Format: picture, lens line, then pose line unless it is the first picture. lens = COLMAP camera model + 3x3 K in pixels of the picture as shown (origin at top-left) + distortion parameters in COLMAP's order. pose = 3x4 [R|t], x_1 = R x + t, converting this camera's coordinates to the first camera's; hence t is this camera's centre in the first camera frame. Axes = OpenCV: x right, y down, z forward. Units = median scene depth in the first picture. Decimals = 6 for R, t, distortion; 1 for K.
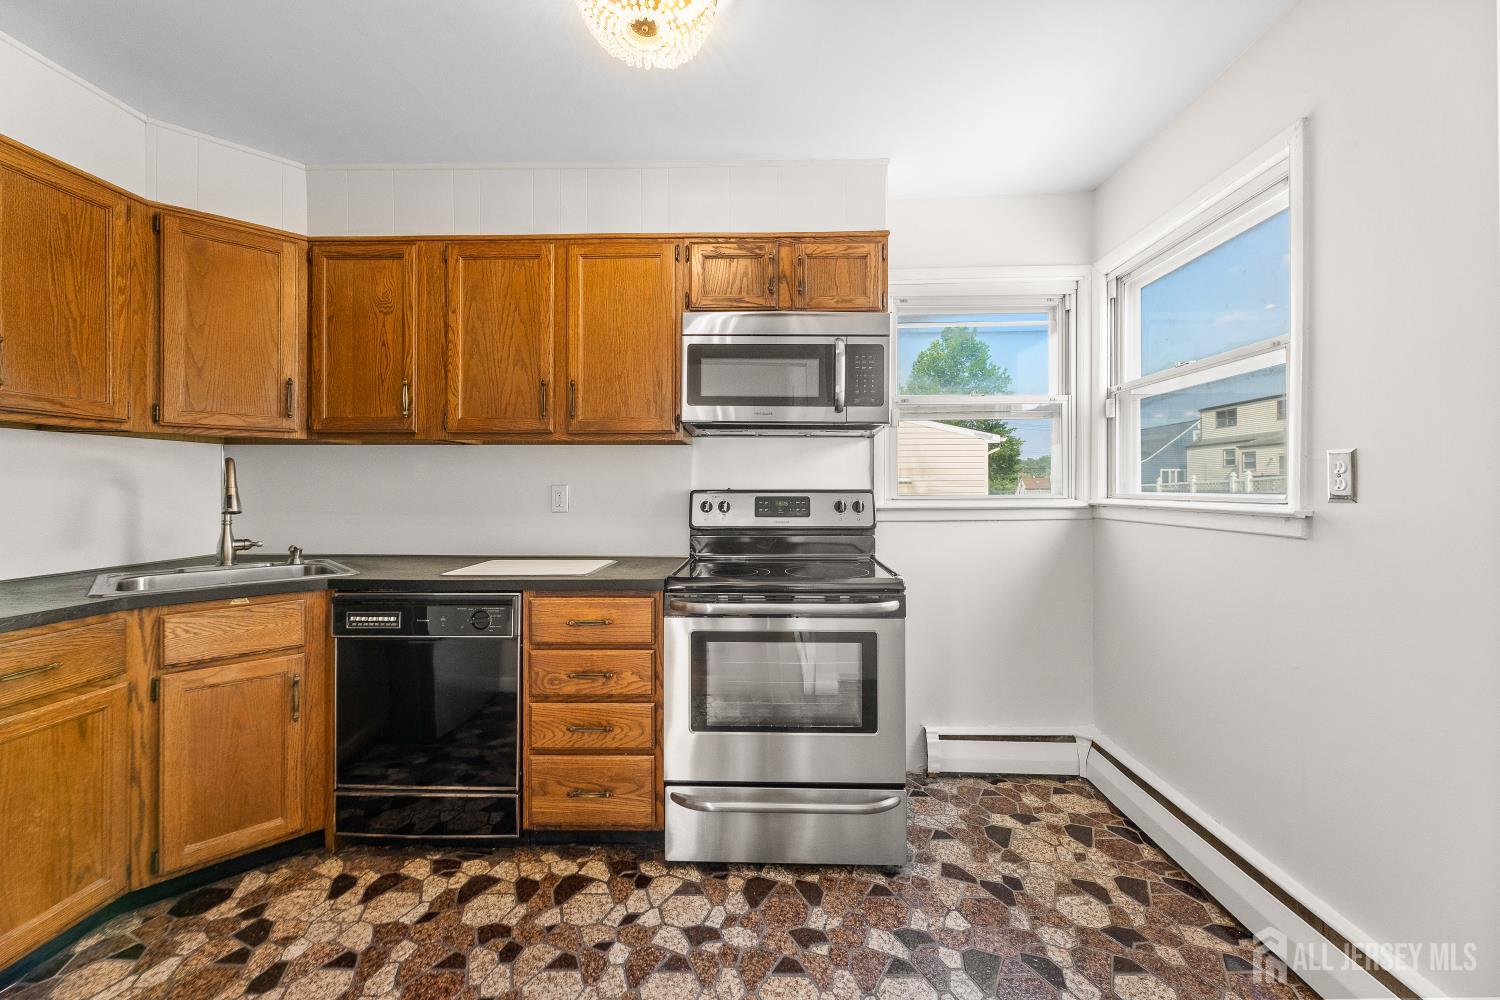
lens RADIAL K [[608.8, 0, 756.0], [0, 608.8, 488.6], [0, 0, 1]] dist [0.002383, -0.000052]
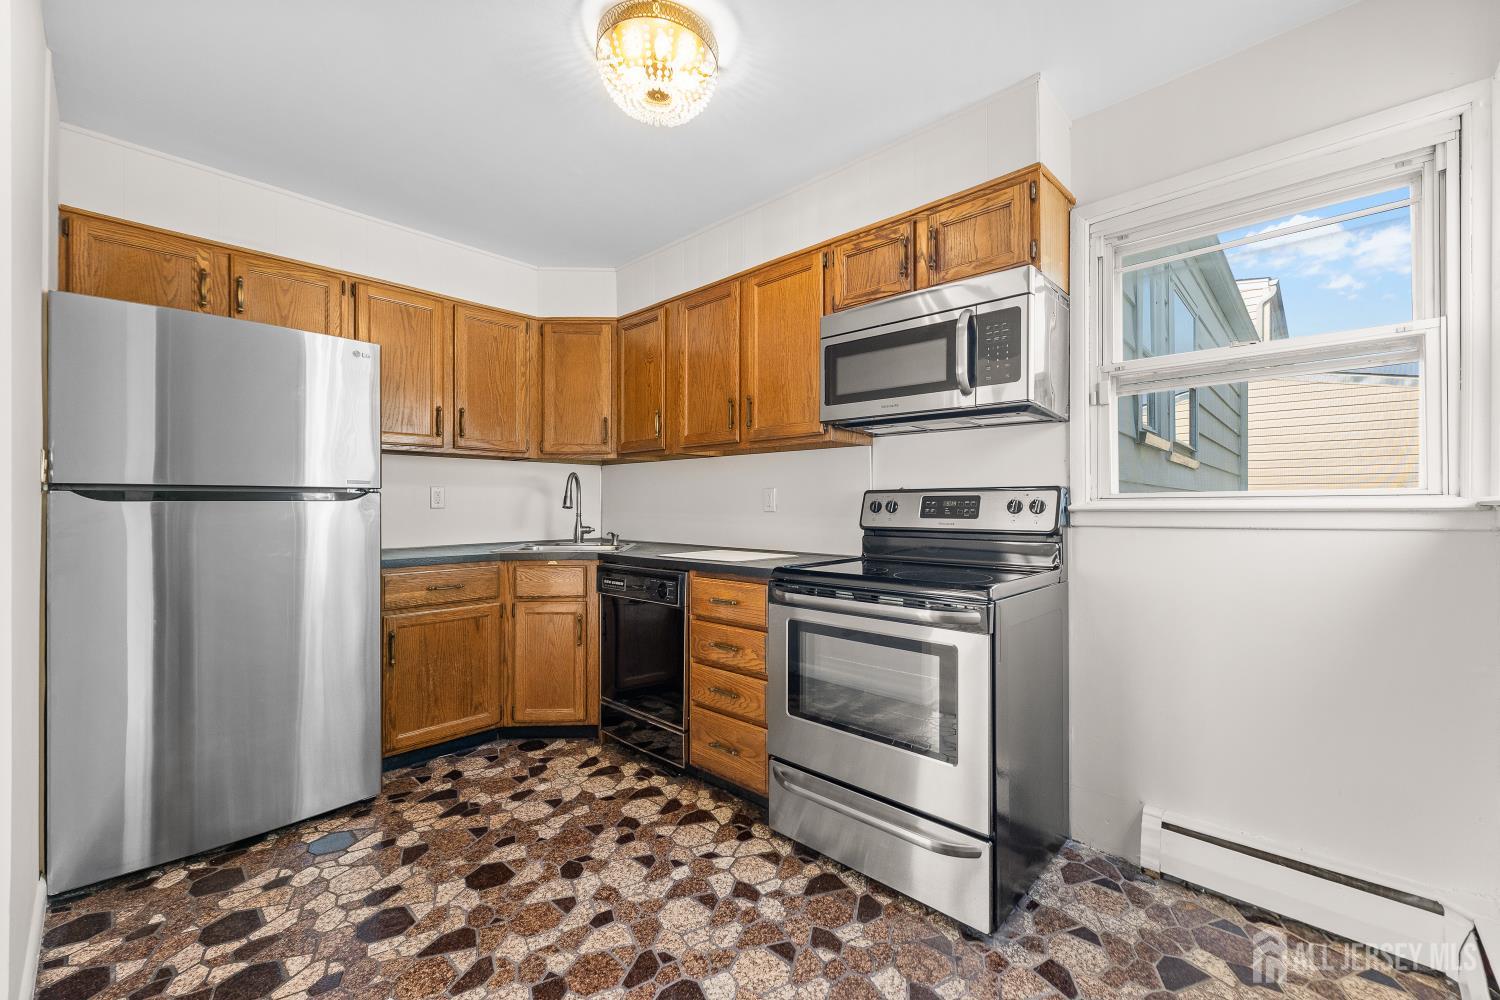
lens RADIAL K [[610.0, 0, 747.2], [0, 610.0, 506.0], [0, 0, 1]] dist [0.001591, 0.000022]
pose [[0.743264, 0.000837, -0.668998, 0.543886], [-0.002573, 0.999995, -0.001608, 0.039145], [0.668993, 0.002916, 0.743263, 0.162451]]
